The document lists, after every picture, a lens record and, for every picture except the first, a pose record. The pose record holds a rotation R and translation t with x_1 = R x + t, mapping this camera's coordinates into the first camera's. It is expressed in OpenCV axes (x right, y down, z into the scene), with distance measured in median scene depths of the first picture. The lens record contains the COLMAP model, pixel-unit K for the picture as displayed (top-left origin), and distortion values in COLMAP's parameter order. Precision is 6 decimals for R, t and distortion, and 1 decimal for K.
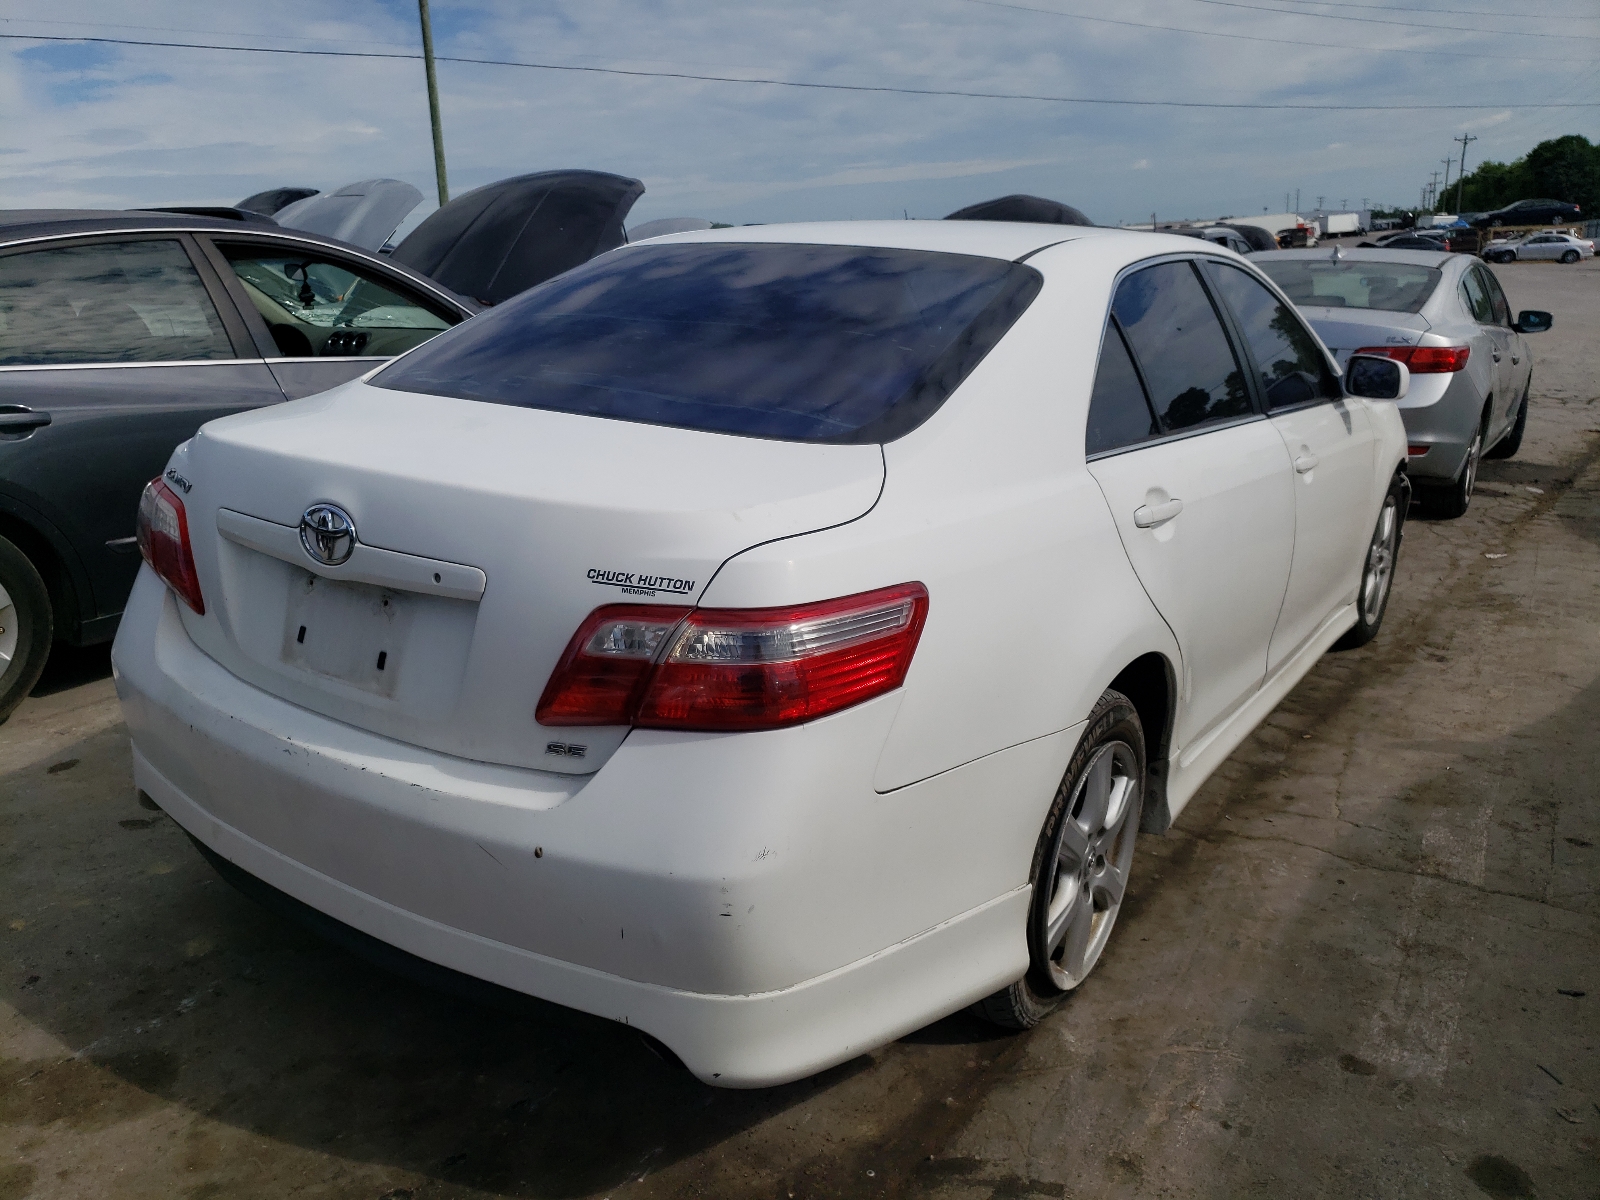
lens RADIAL K [[1200.6, 0, 798.5], [0, 1200.6, 597.0], [0, 0, 1]] dist [0.006620, -0.012577]
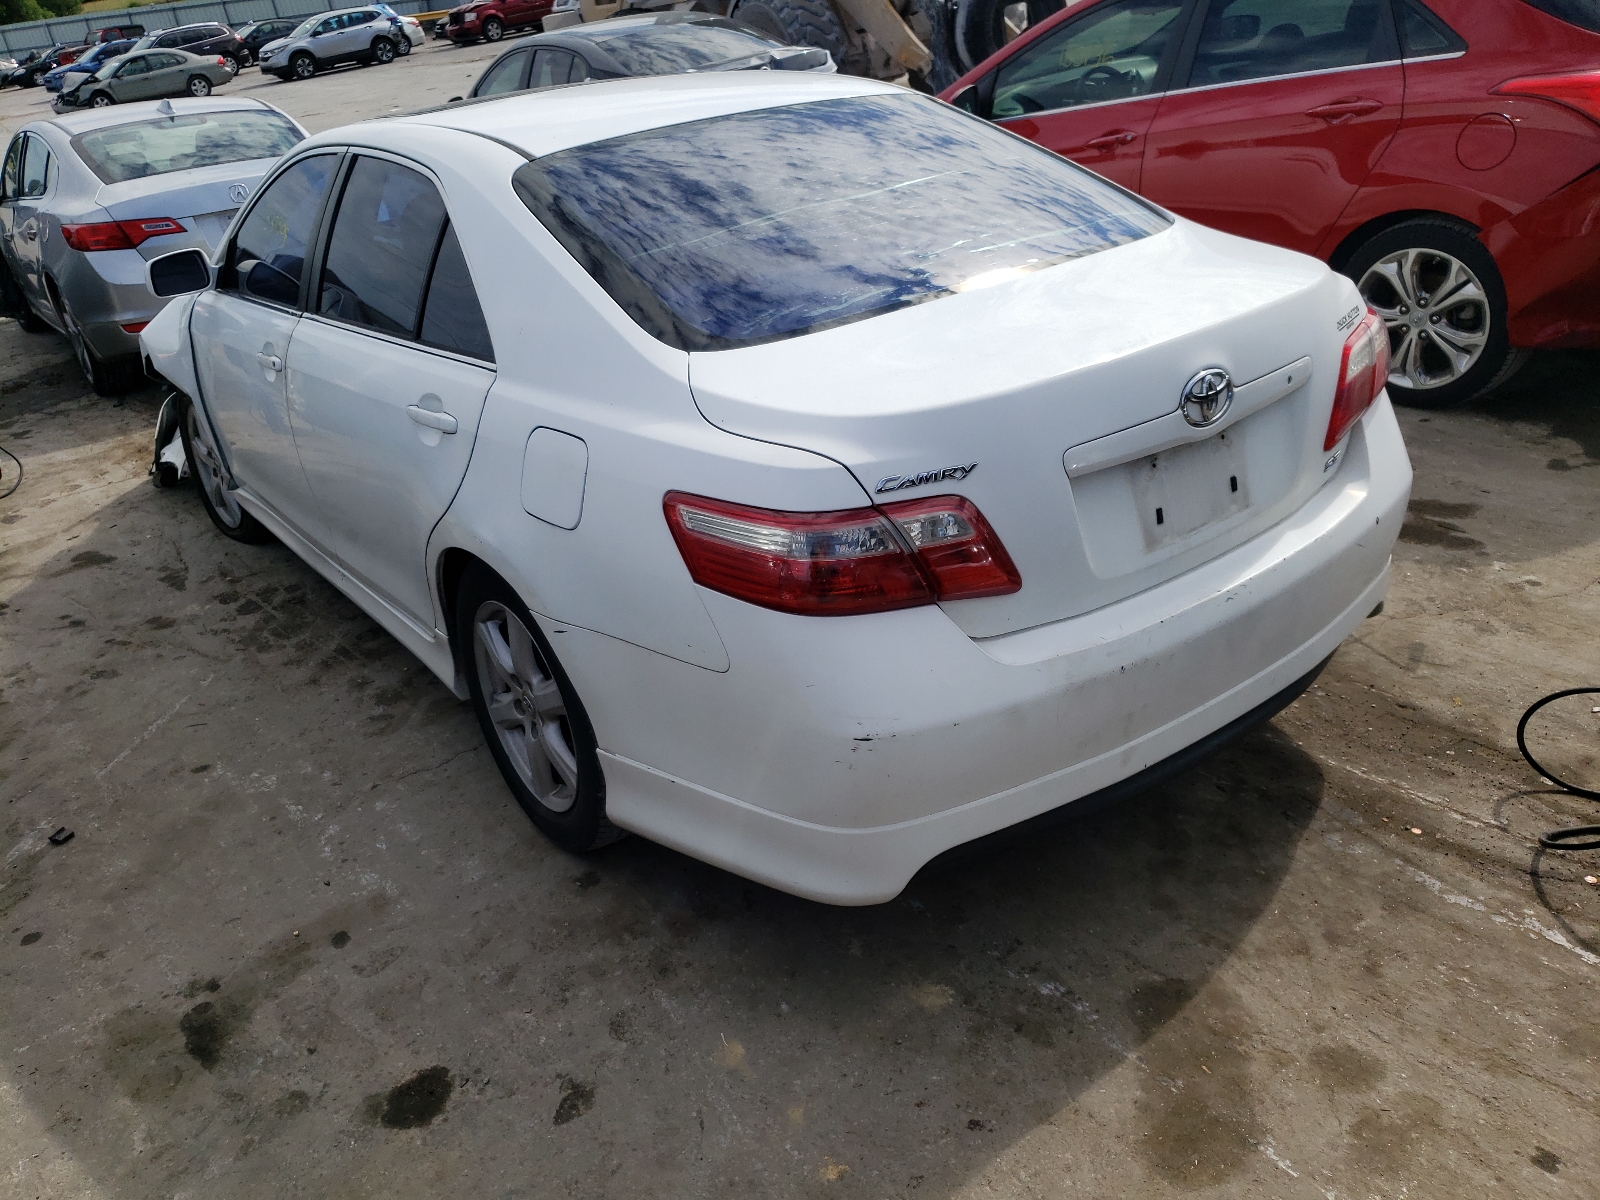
lens RADIAL K [[1200.6, 0, 797.2], [0, 1200.6, 601.6], [0, 0, 1]] dist [0.006620, -0.012577]
pose [[0.356145, -0.478306, 0.802736, -1.365074], [0.360855, 0.862822, 0.354009, -0.378192], [-0.861942, 0.163592, 0.479888, 0.763871]]
